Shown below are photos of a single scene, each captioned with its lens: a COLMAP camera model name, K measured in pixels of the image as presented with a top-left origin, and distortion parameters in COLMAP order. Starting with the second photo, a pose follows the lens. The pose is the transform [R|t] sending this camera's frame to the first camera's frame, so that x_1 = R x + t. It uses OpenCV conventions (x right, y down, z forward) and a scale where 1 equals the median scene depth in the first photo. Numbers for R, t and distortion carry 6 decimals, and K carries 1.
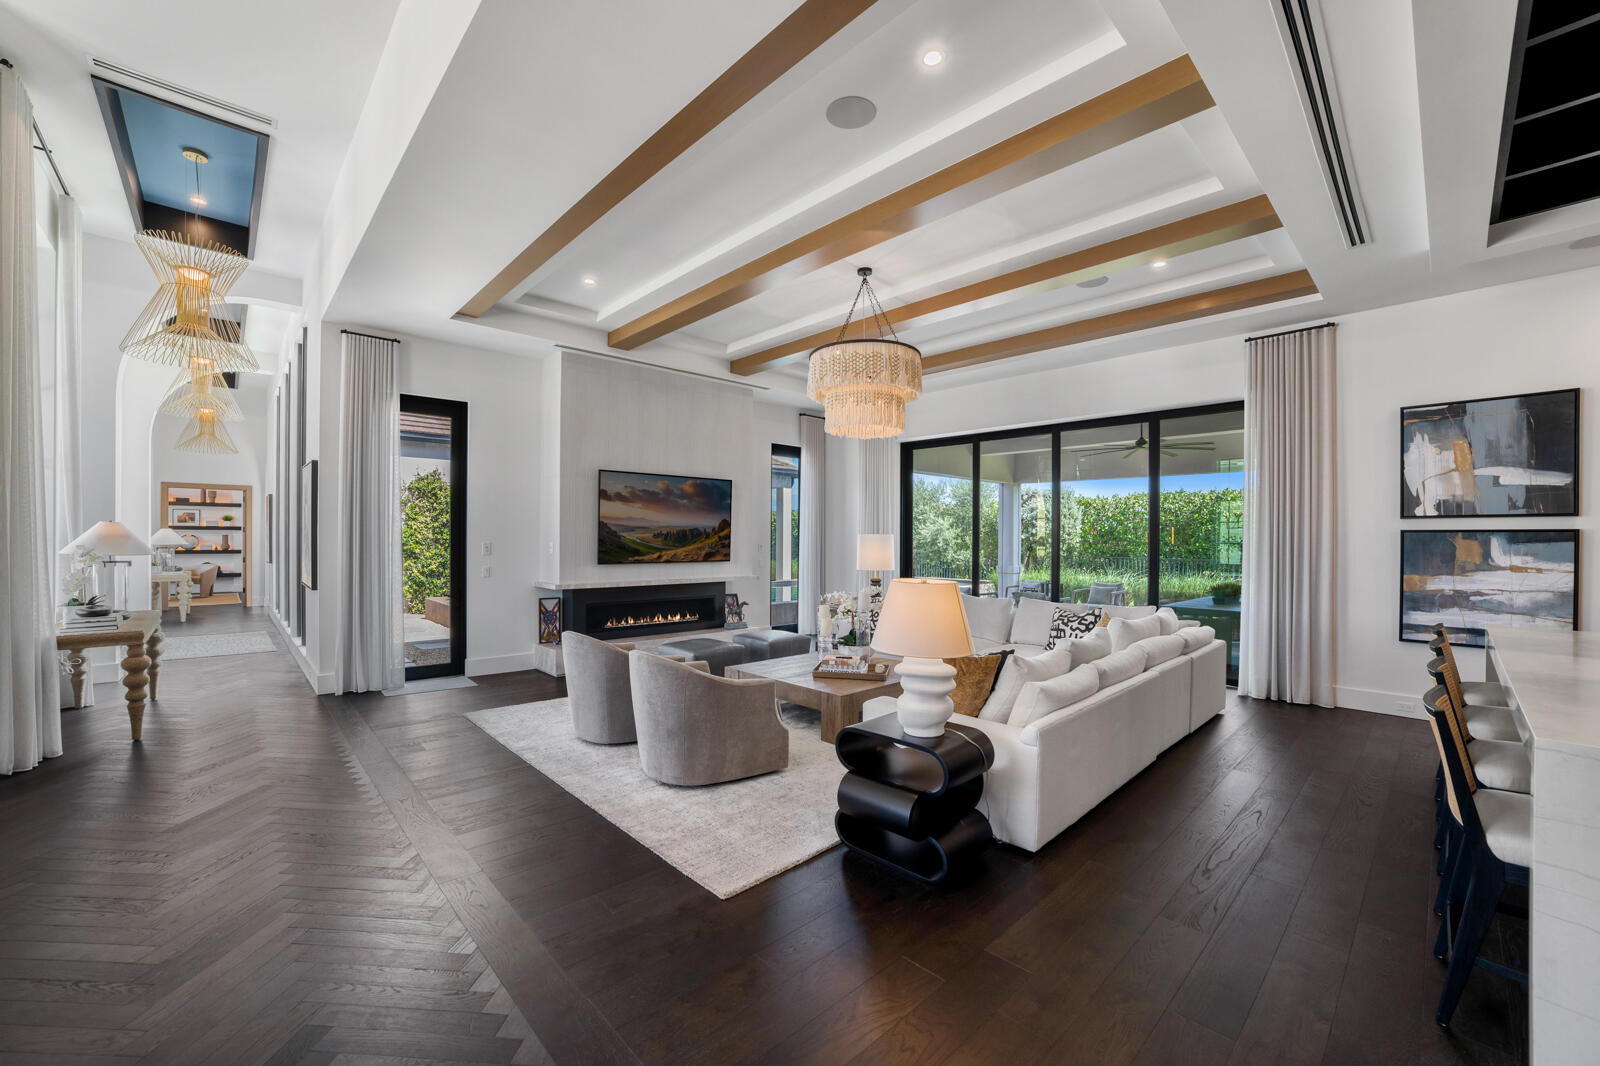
lens RADIAL K [[643.2, 0, 795.1], [0, 643.2, 536.9], [0, 0, 1]] dist [-0.067312, 0.025962]
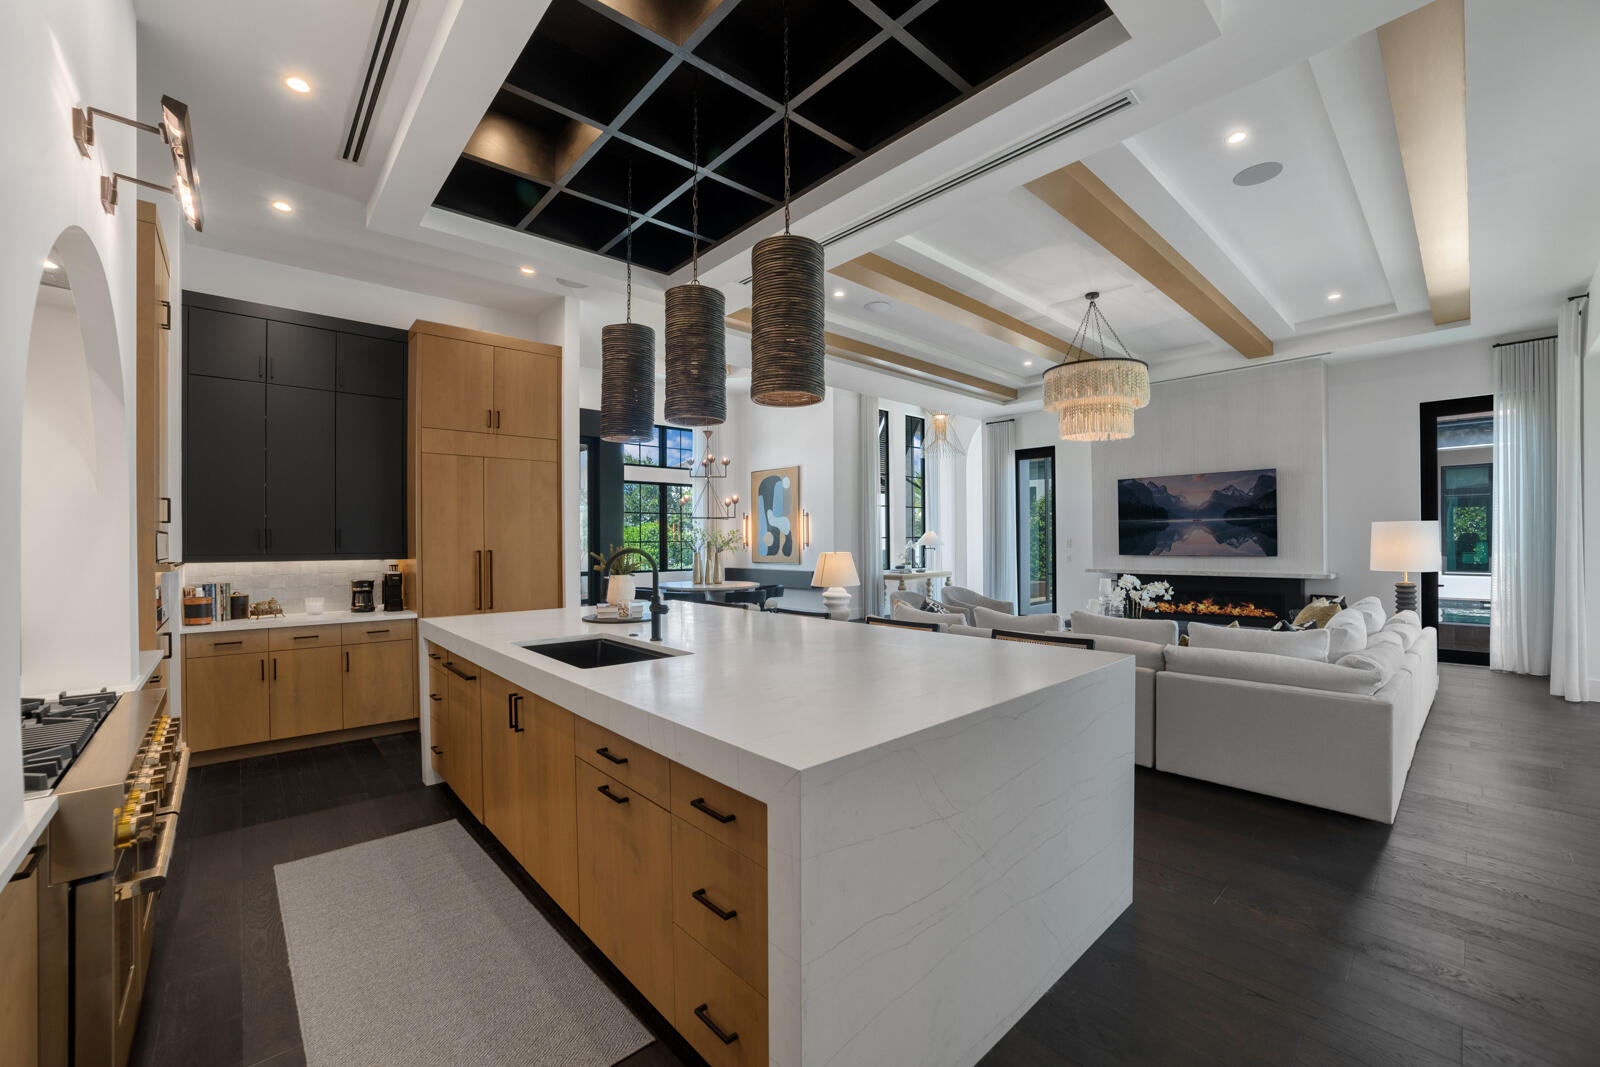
lens RADIAL K [[643.2, 0, 795.1], [0, 643.2, 537.4], [0, 0, 1]] dist [-0.067312, 0.025962]
pose [[-0.001426, -0.011812, -0.999929, 1.095901], [0.007493, 0.999902, -0.011823, 0.021331], [0.999971, -0.007509, -0.001337, 0.414135]]
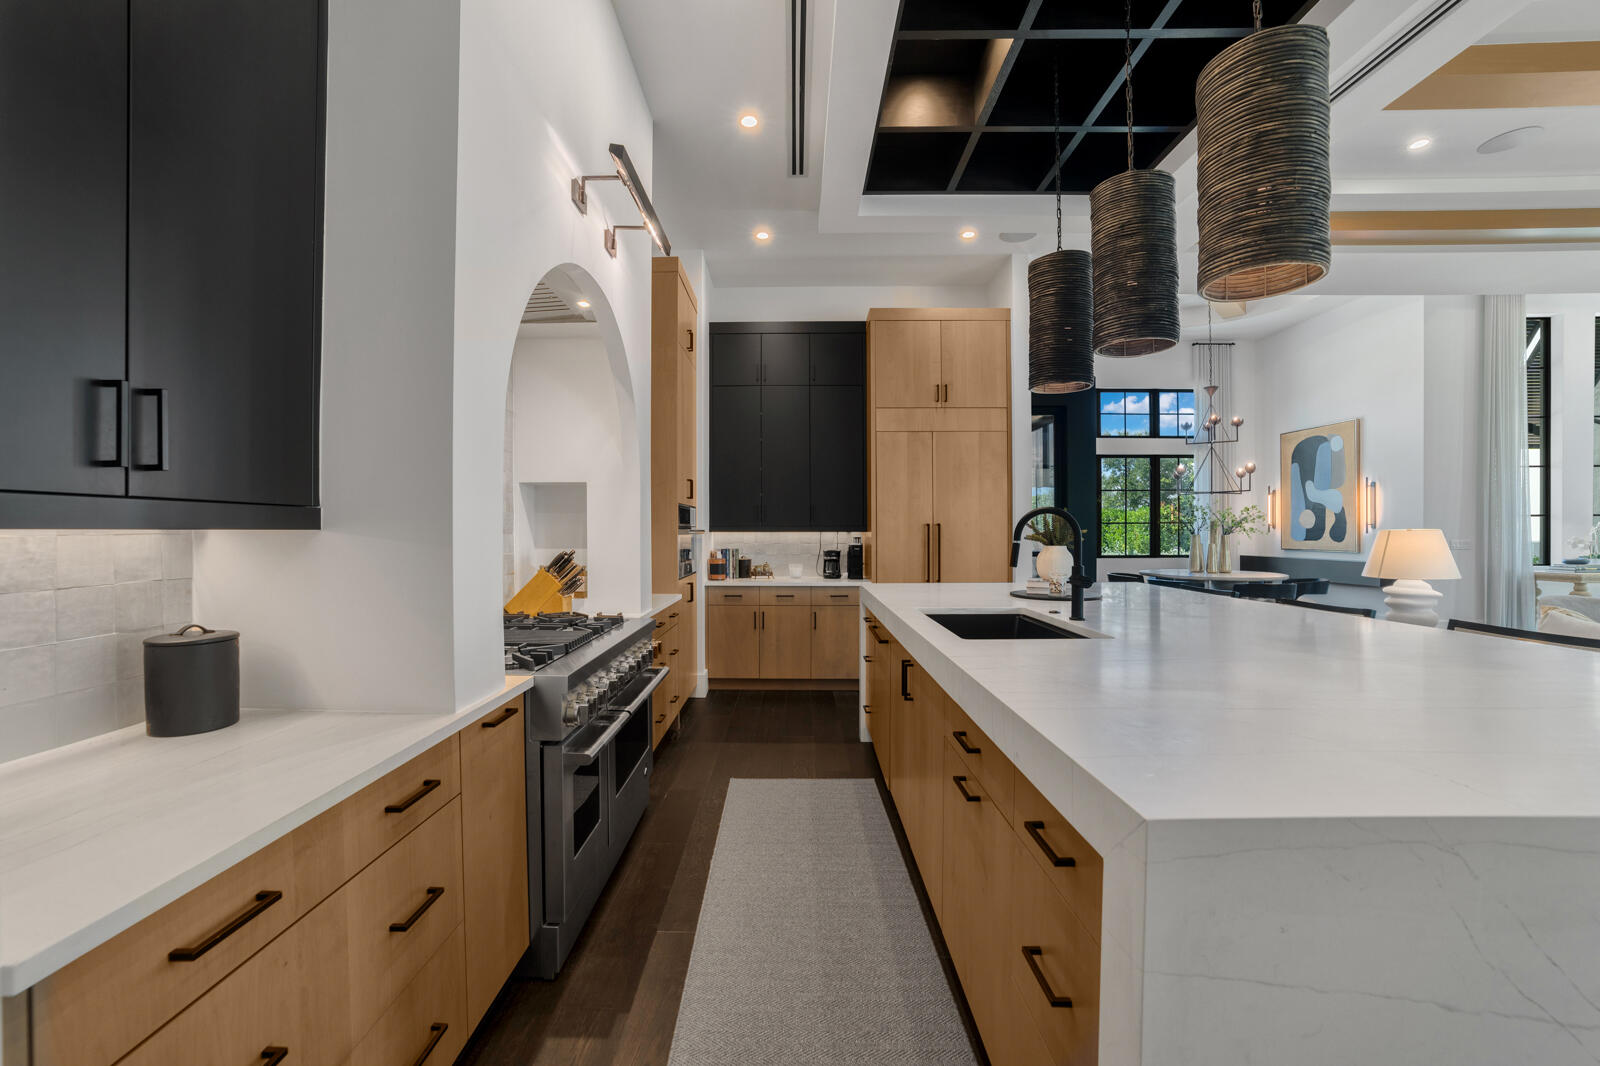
lens RADIAL K [[643.2, 0, 795.1], [0, 643.2, 536.9], [0, 0, 1]] dist [-0.067312, 0.025962]
pose [[-0.684074, 0.001399, -0.729411, 1.023782], [0.003012, 0.999995, -0.000906, 0.039582], [0.729406, -0.002817, -0.684075, 0.446891]]
